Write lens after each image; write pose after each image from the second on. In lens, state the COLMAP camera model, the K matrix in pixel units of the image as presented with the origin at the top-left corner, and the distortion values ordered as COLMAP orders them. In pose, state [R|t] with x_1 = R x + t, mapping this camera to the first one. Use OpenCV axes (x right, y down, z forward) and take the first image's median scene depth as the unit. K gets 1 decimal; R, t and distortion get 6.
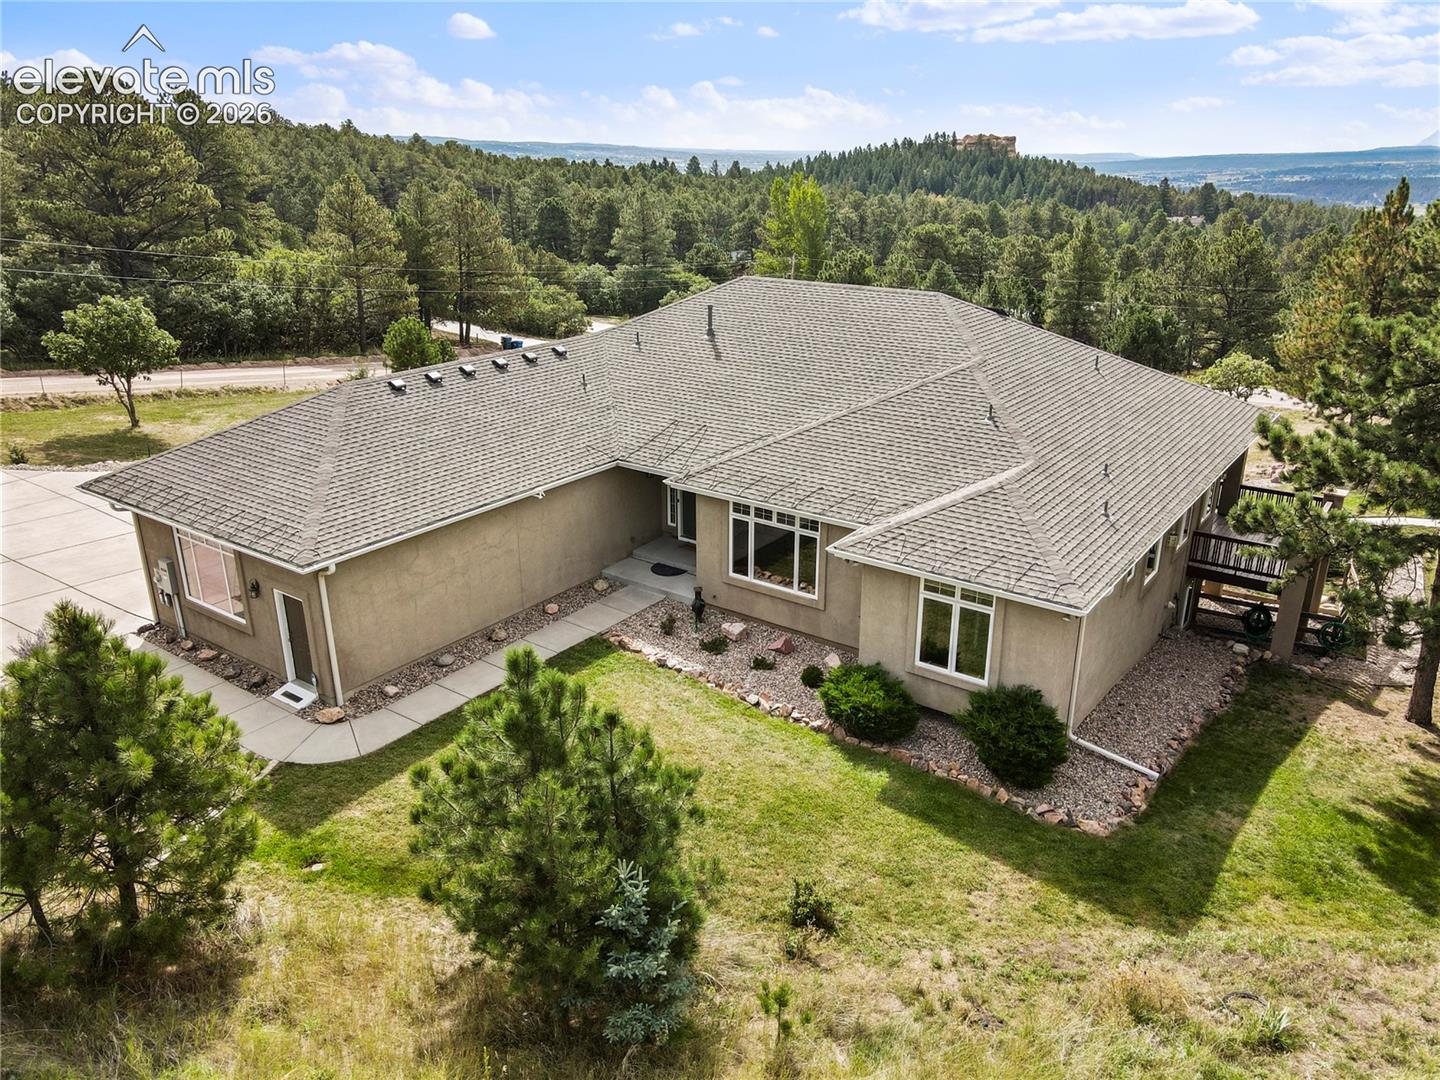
lens RADIAL K [[1055.8, 0, 720.0], [0, 1055.8, 540.0], [0, 0, 1]] dist [0.002969, 0.026200]
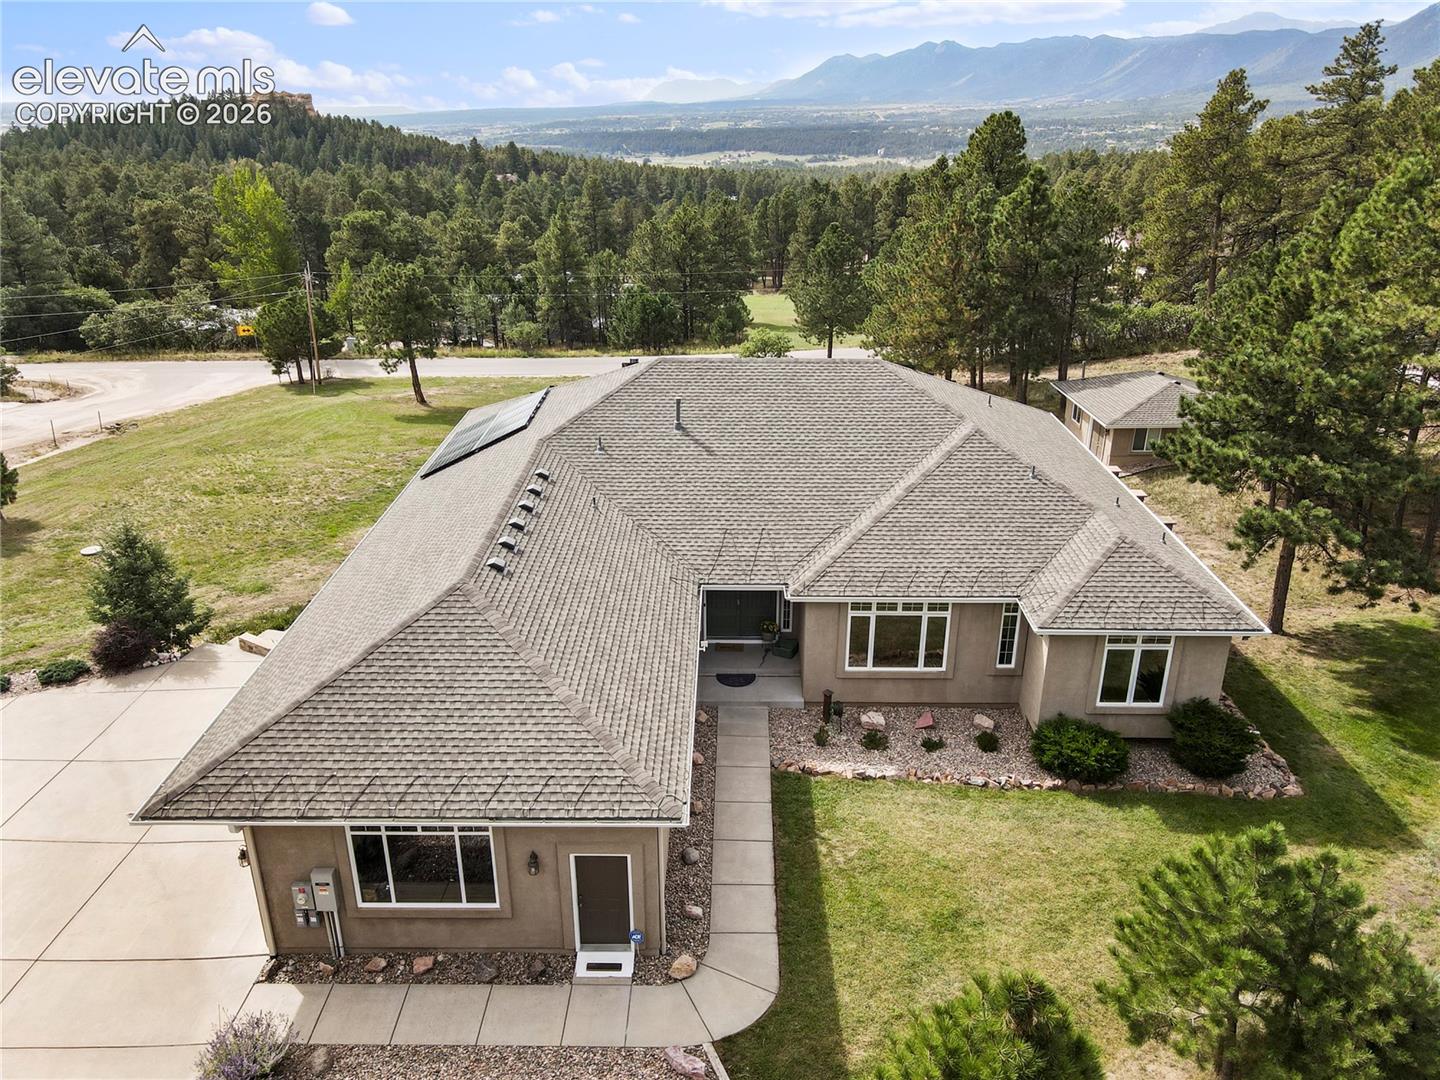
lens RADIAL K [[1055.8, 0, 720.0], [0, 1055.8, 540.0], [0, 0, 1]] dist [0.002969, 0.026200]
pose [[0.813756, -0.222565, 0.536904, -0.647826], [0.201854, 0.974498, 0.098023, -0.227066], [-0.545029, 0.028610, 0.837929, 0.213339]]
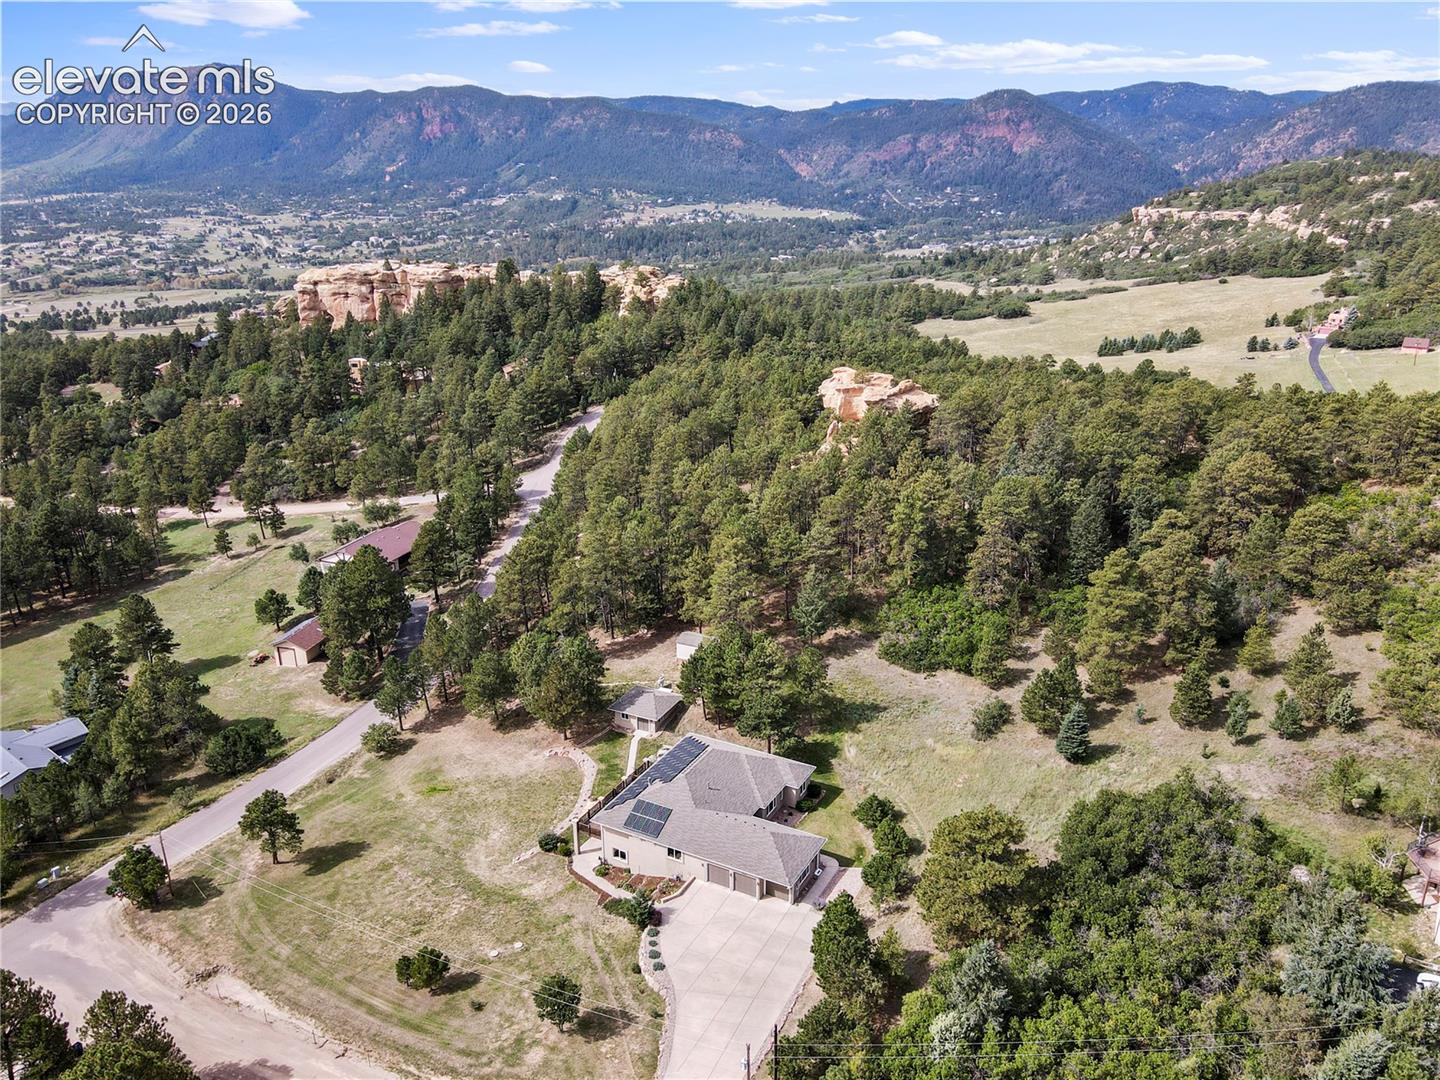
lens RADIAL K [[1055.8, 0, 720.0], [0, 1055.8, 540.0], [0, 0, 1]] dist [0.002969, 0.026200]
pose [[-0.126257, -0.327452, 0.936394, -4.180417], [0.358610, 0.865044, 0.350854, -2.907813], [-0.924910, 0.380098, 0.008210, 0.724953]]
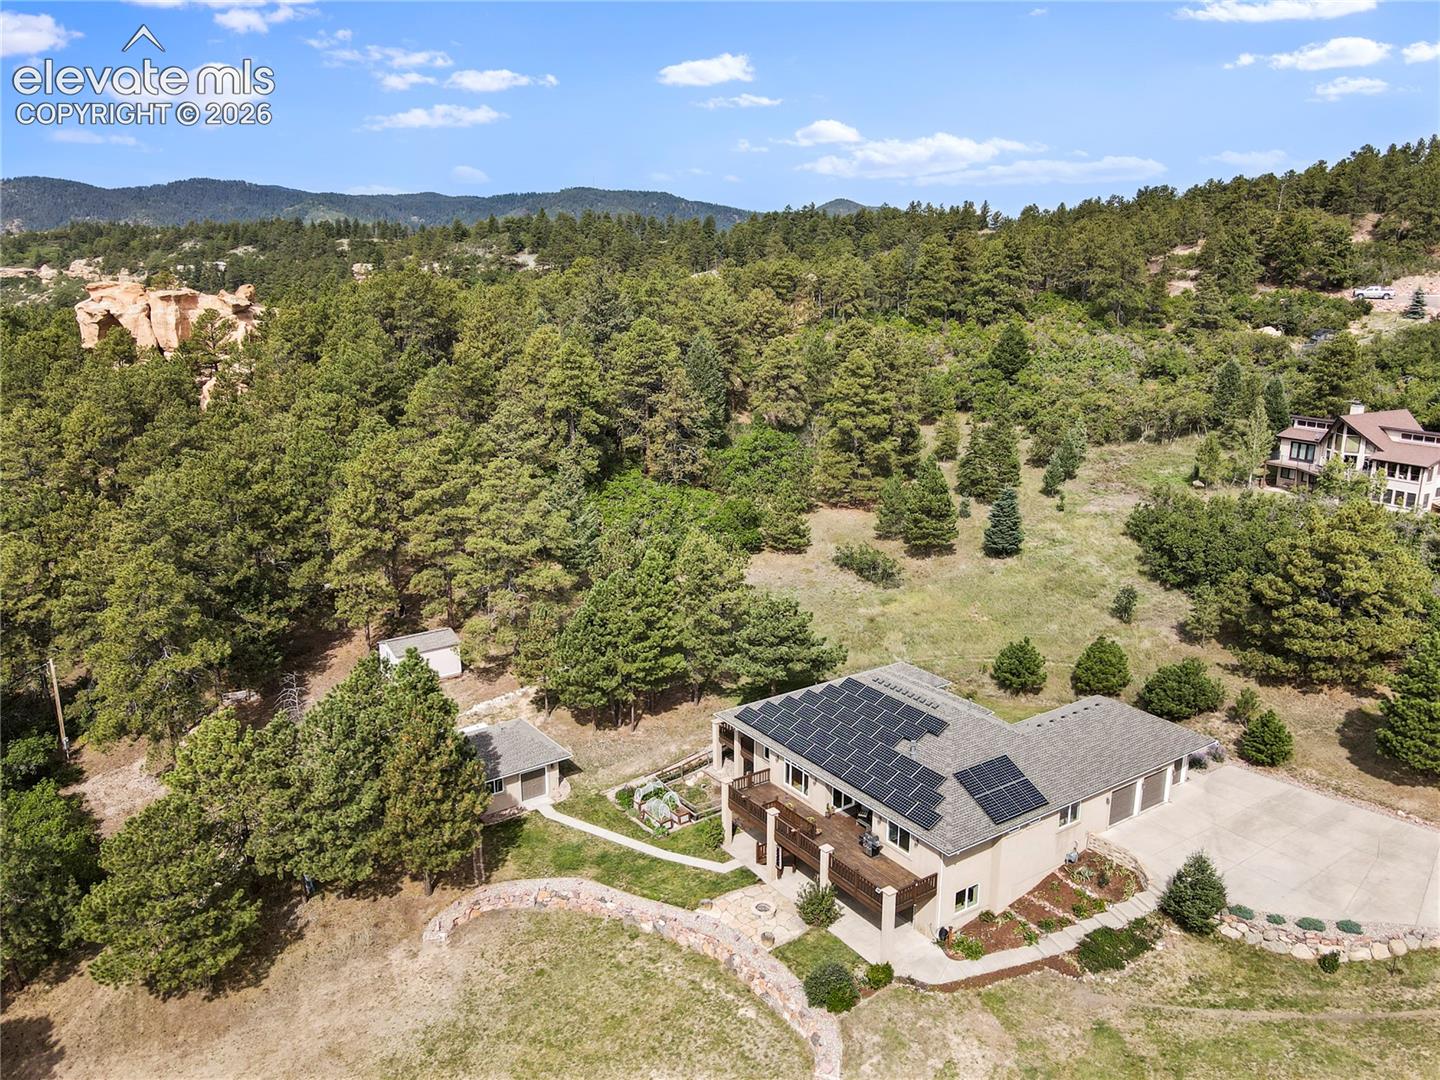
lens RADIAL K [[1055.8, 0, 720.0], [0, 1055.8, 540.0], [0, 0, 1]] dist [0.002969, 0.026200]
pose [[-0.949372, -0.097248, 0.298724, -0.166119], [0.085394, 0.835194, 0.543285, -2.173832], [-0.302326, 0.541289, -0.784605, 3.360544]]
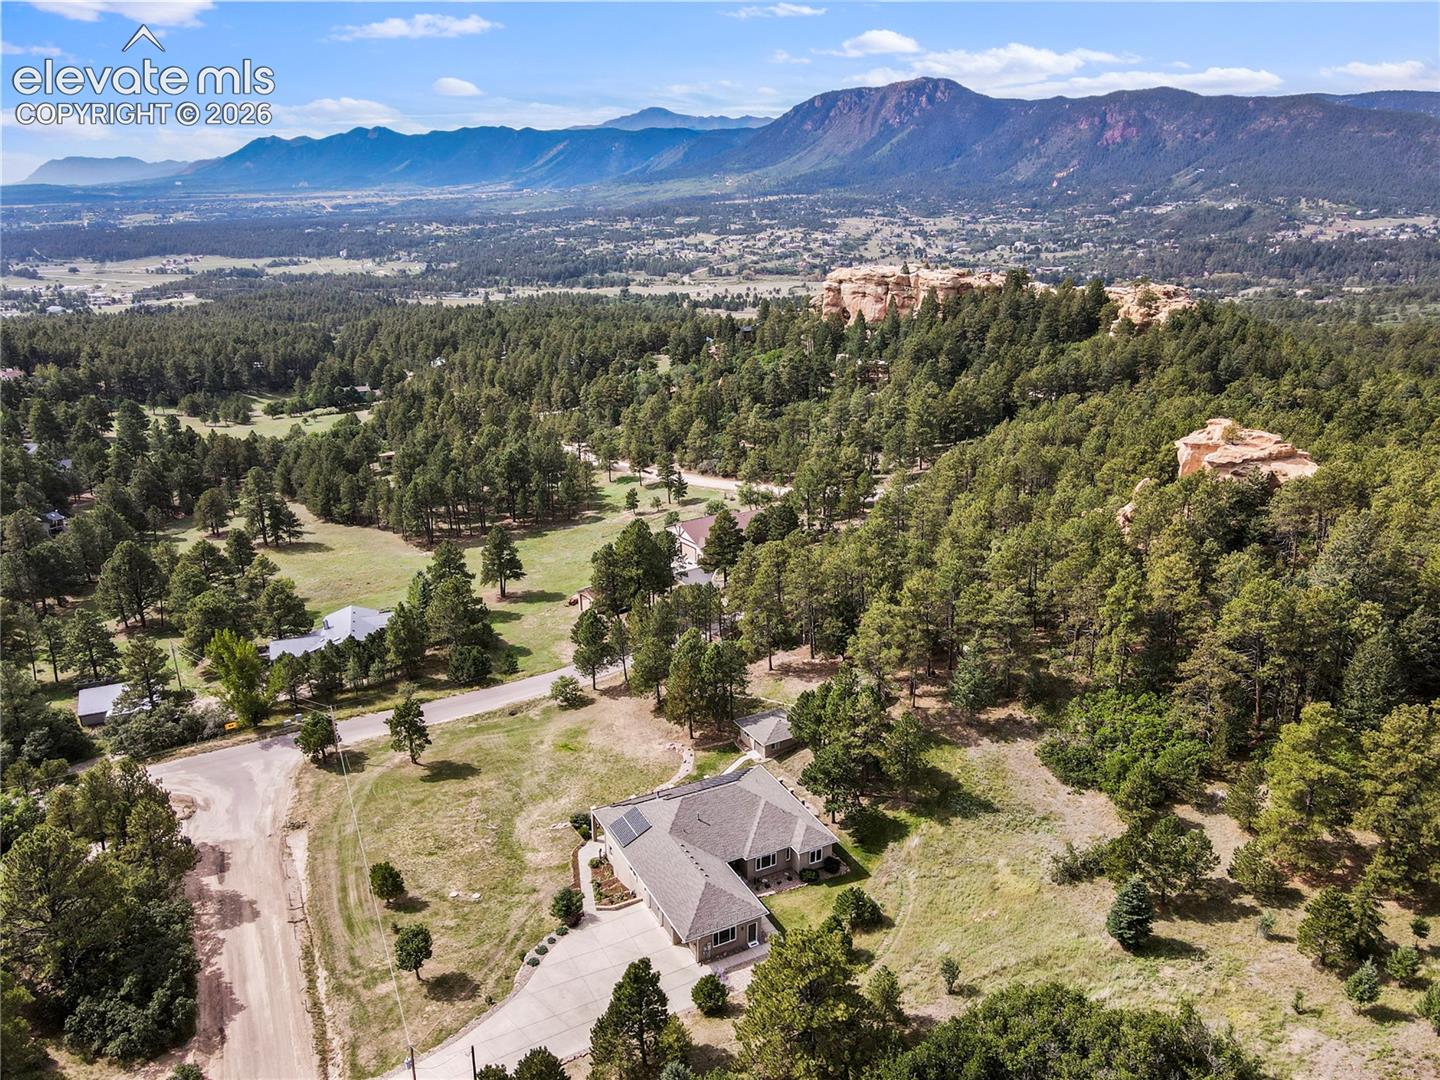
lens RADIAL K [[1055.8, 0, 720.0], [0, 1055.8, 540.0], [0, 0, 1]] dist [0.002969, 0.026200]
pose [[0.448011, -0.289315, 0.845921, -3.563570], [0.313227, 0.937013, 0.154580, -2.092536], [-0.837362, 0.195712, 0.510414, -1.463877]]
